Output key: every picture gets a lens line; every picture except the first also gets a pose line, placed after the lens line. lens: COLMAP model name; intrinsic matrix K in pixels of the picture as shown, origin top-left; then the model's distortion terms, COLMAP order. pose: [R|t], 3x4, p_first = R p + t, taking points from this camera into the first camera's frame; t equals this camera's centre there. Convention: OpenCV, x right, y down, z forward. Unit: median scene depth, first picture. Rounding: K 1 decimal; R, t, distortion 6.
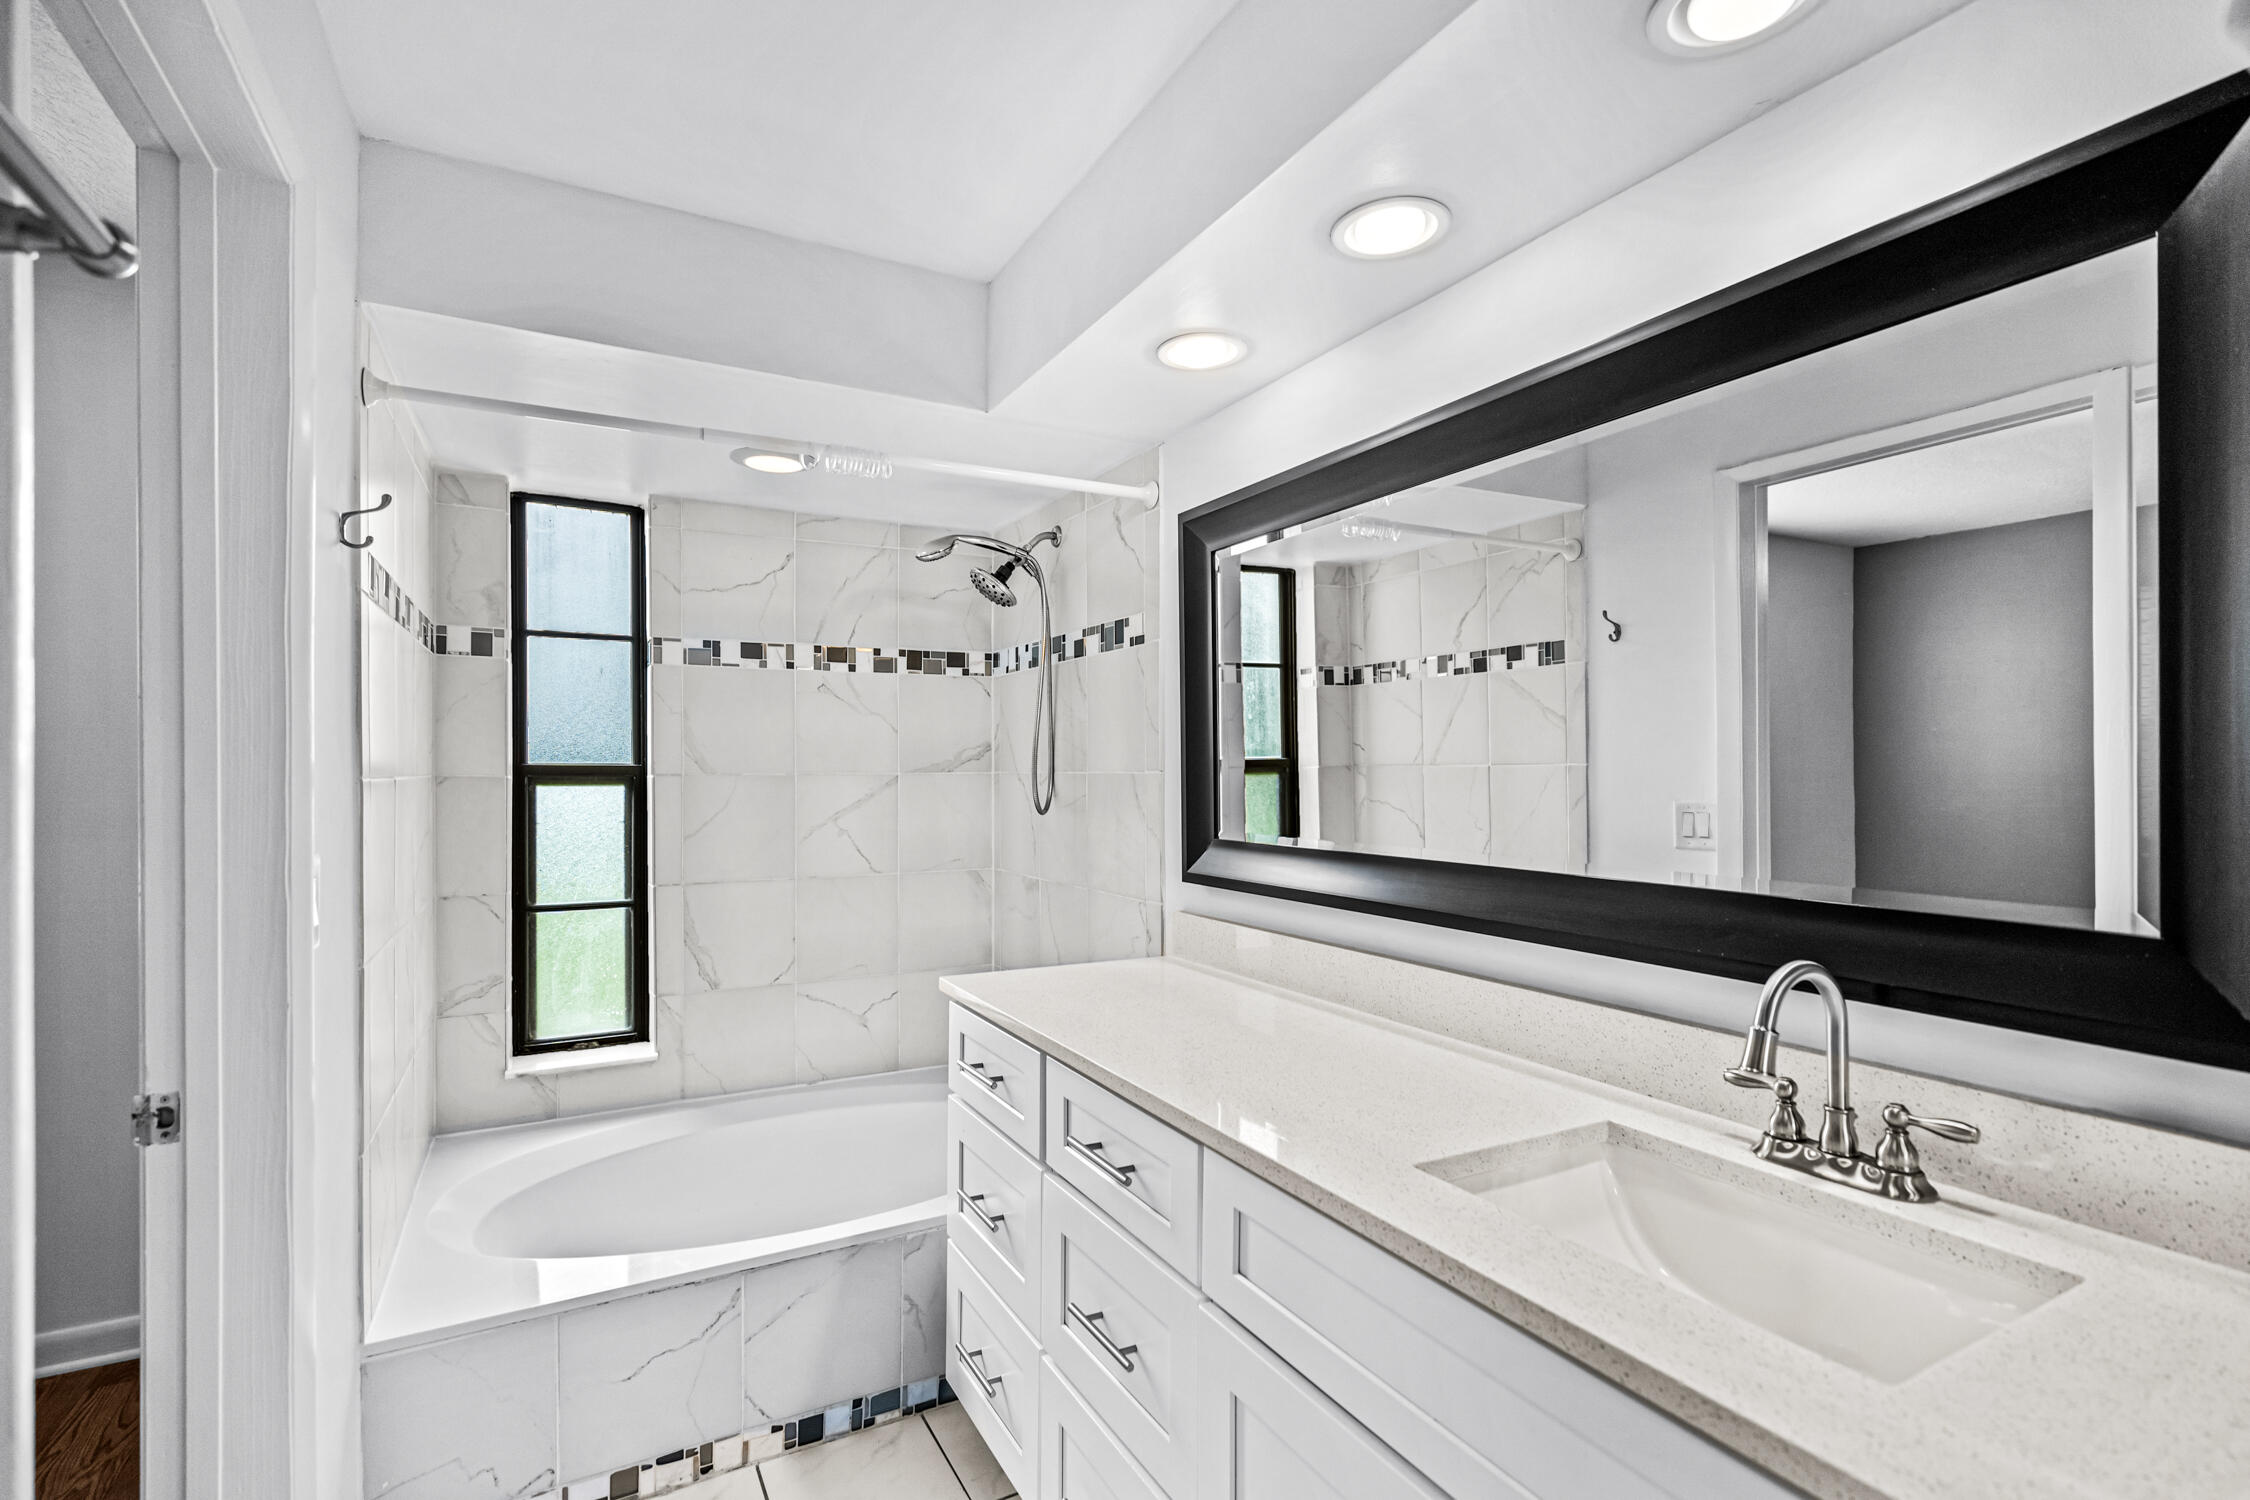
lens RADIAL K [[1029.0, 0, 1114.6], [0, 1029.0, 746.4], [0, 0, 1]] dist [-0.002770, 0.000183]
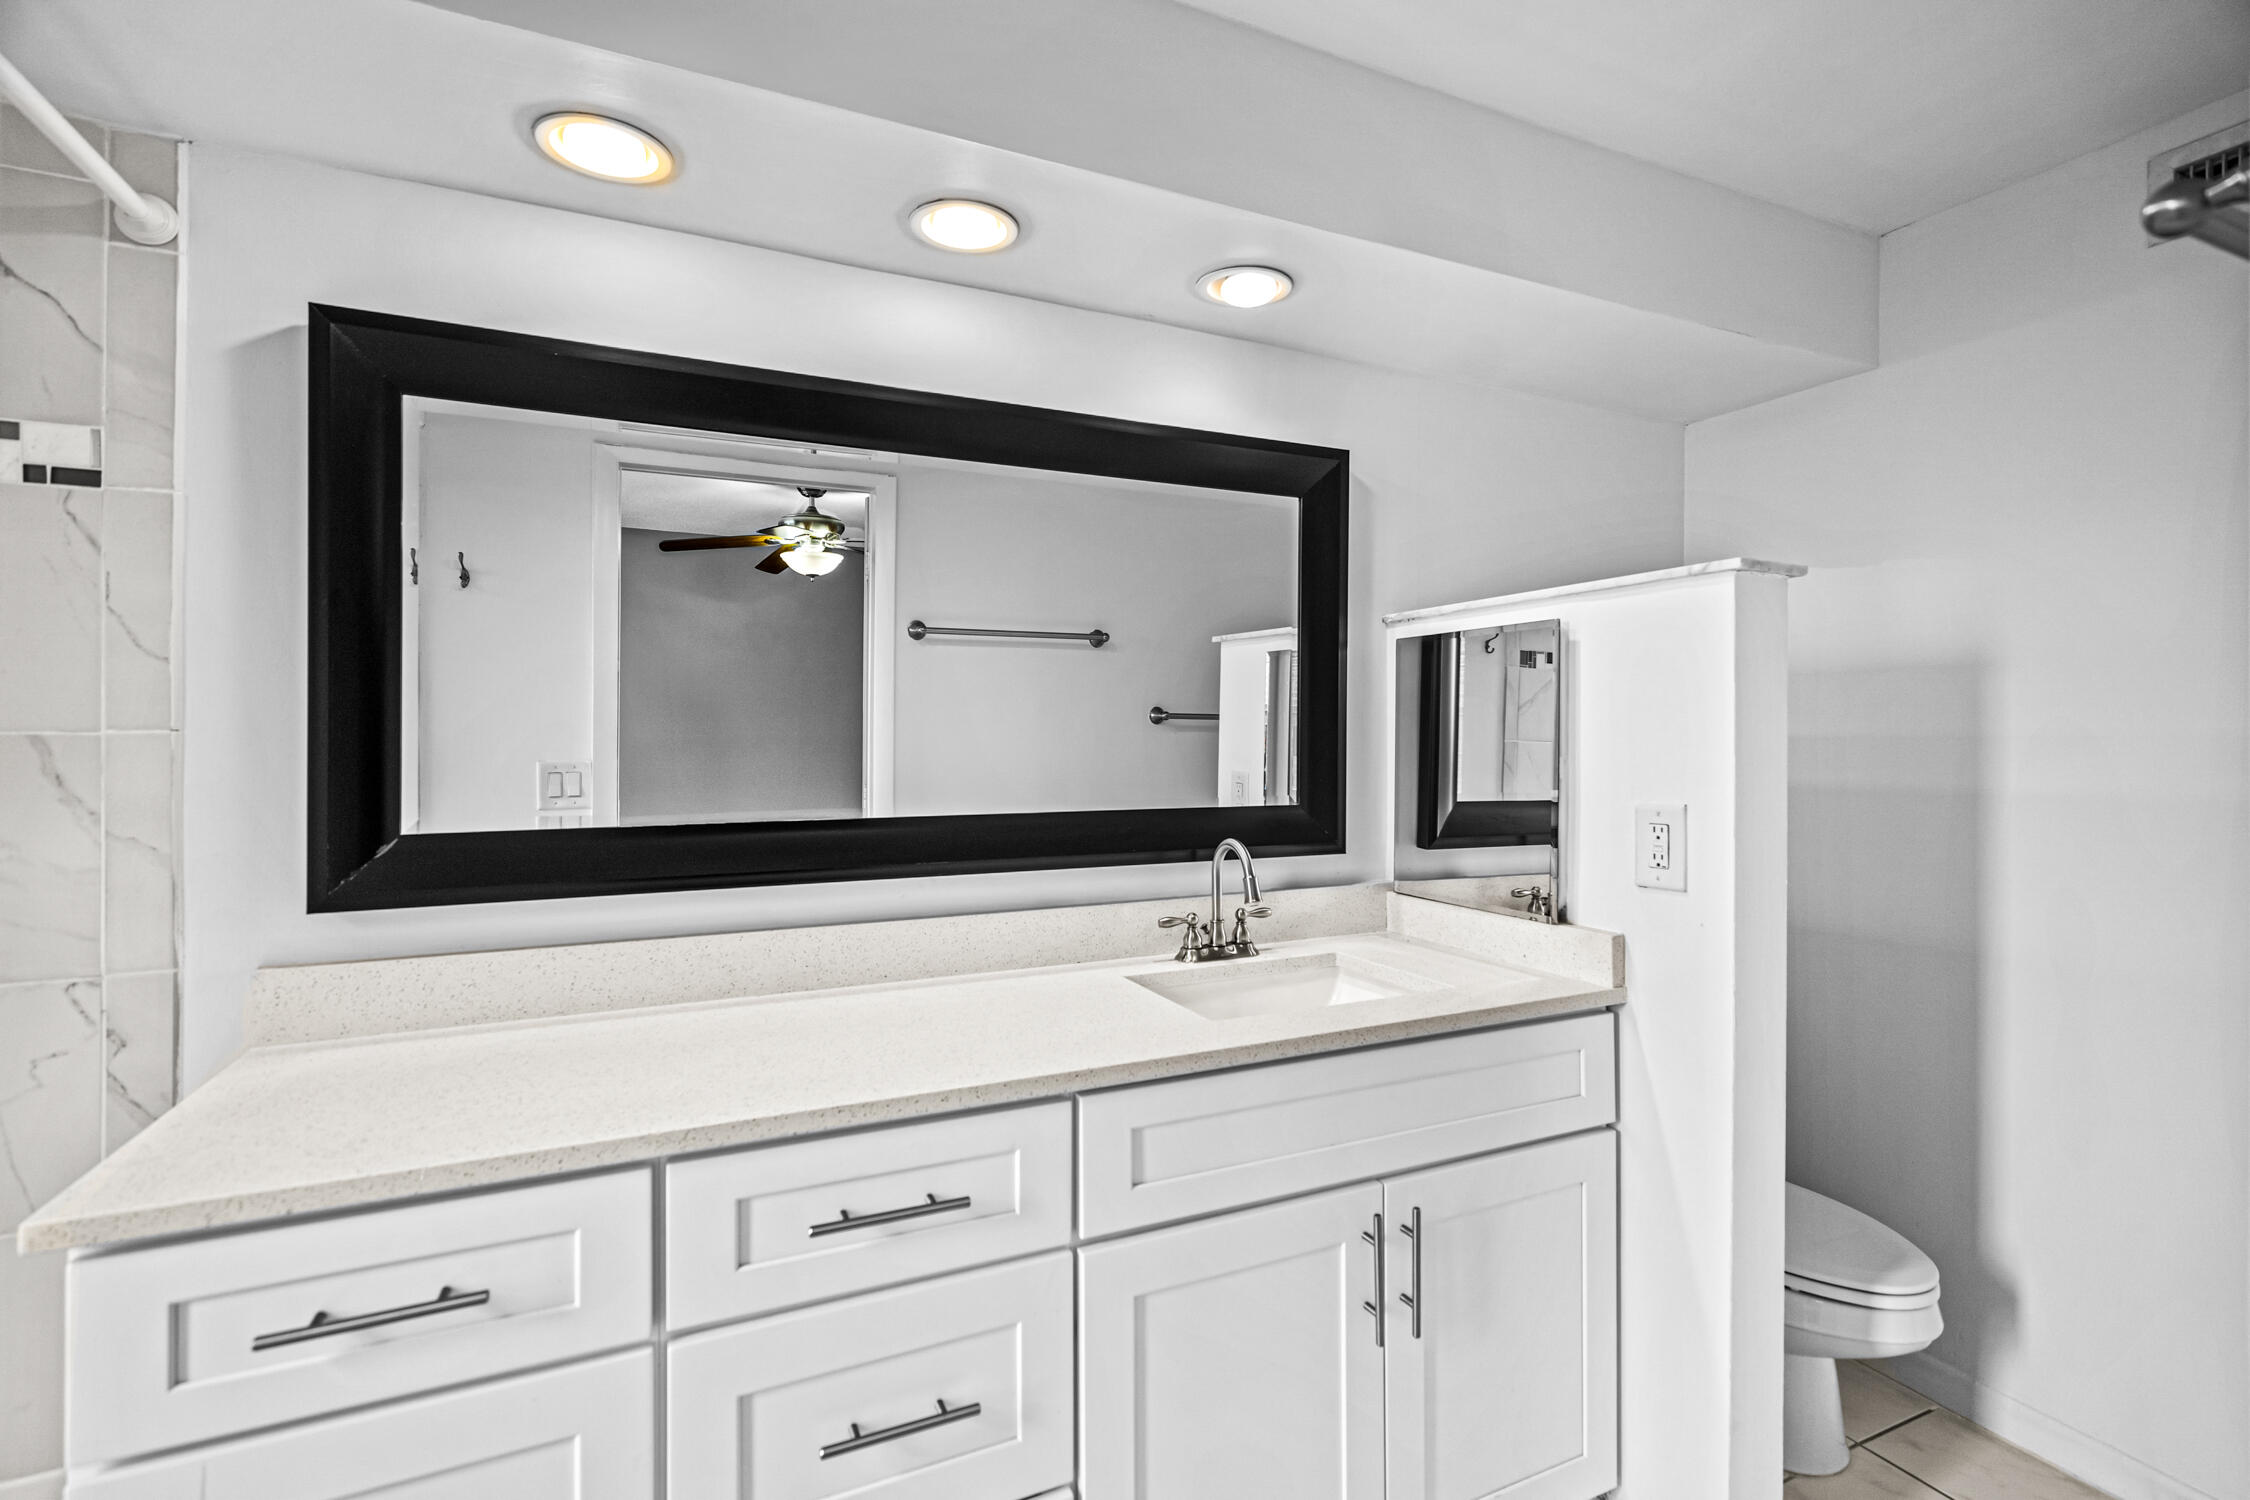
lens RADIAL K [[1029.0, 0, 1114.6], [0, 1029.0, 746.4], [0, 0, 1]] dist [-0.002770, 0.000183]
pose [[0.061021, -0.011980, 0.998065, -0.468163], [-0.030104, 0.999451, 0.013837, 0.009276], [-0.997682, -0.030890, 0.060626, 0.454579]]
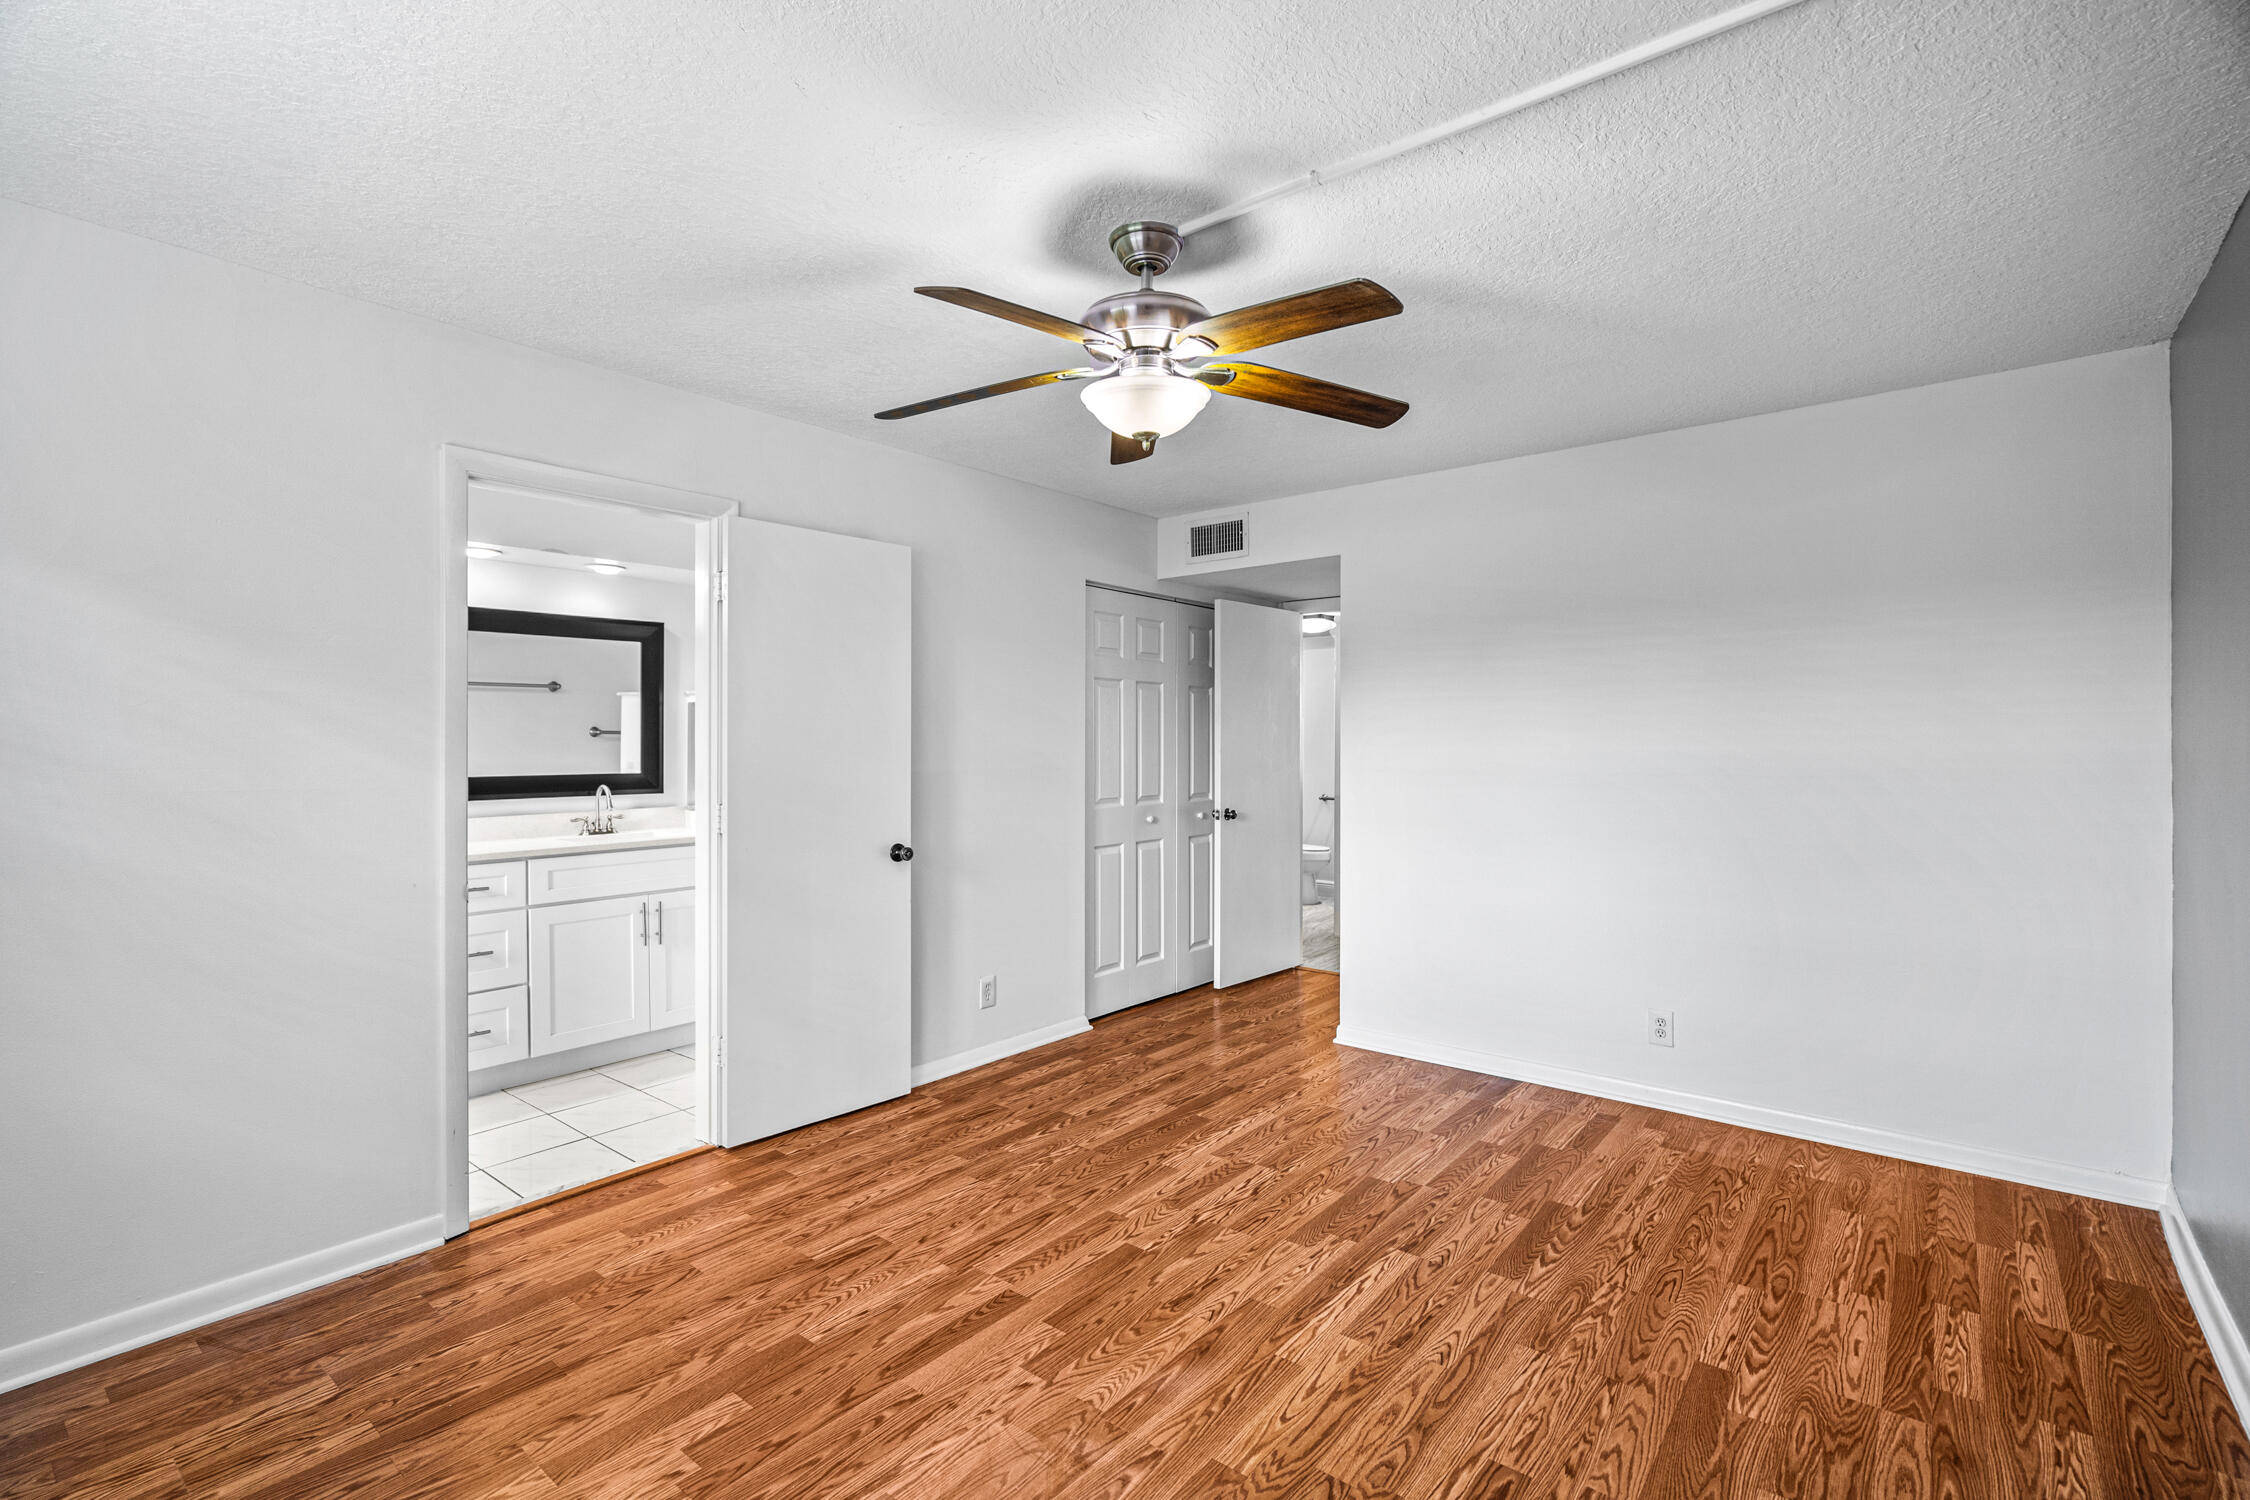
lens RADIAL K [[1029.0, 0, 1114.6], [0, 1029.0, 746.4], [0, 0, 1]] dist [-0.002770, 0.000183]
pose [[-0.381207, -0.005641, 0.924473, -1.880057], [-0.025932, 0.999653, -0.004593, -0.002232], [-0.924126, -0.025724, -0.381221, 0.255742]]
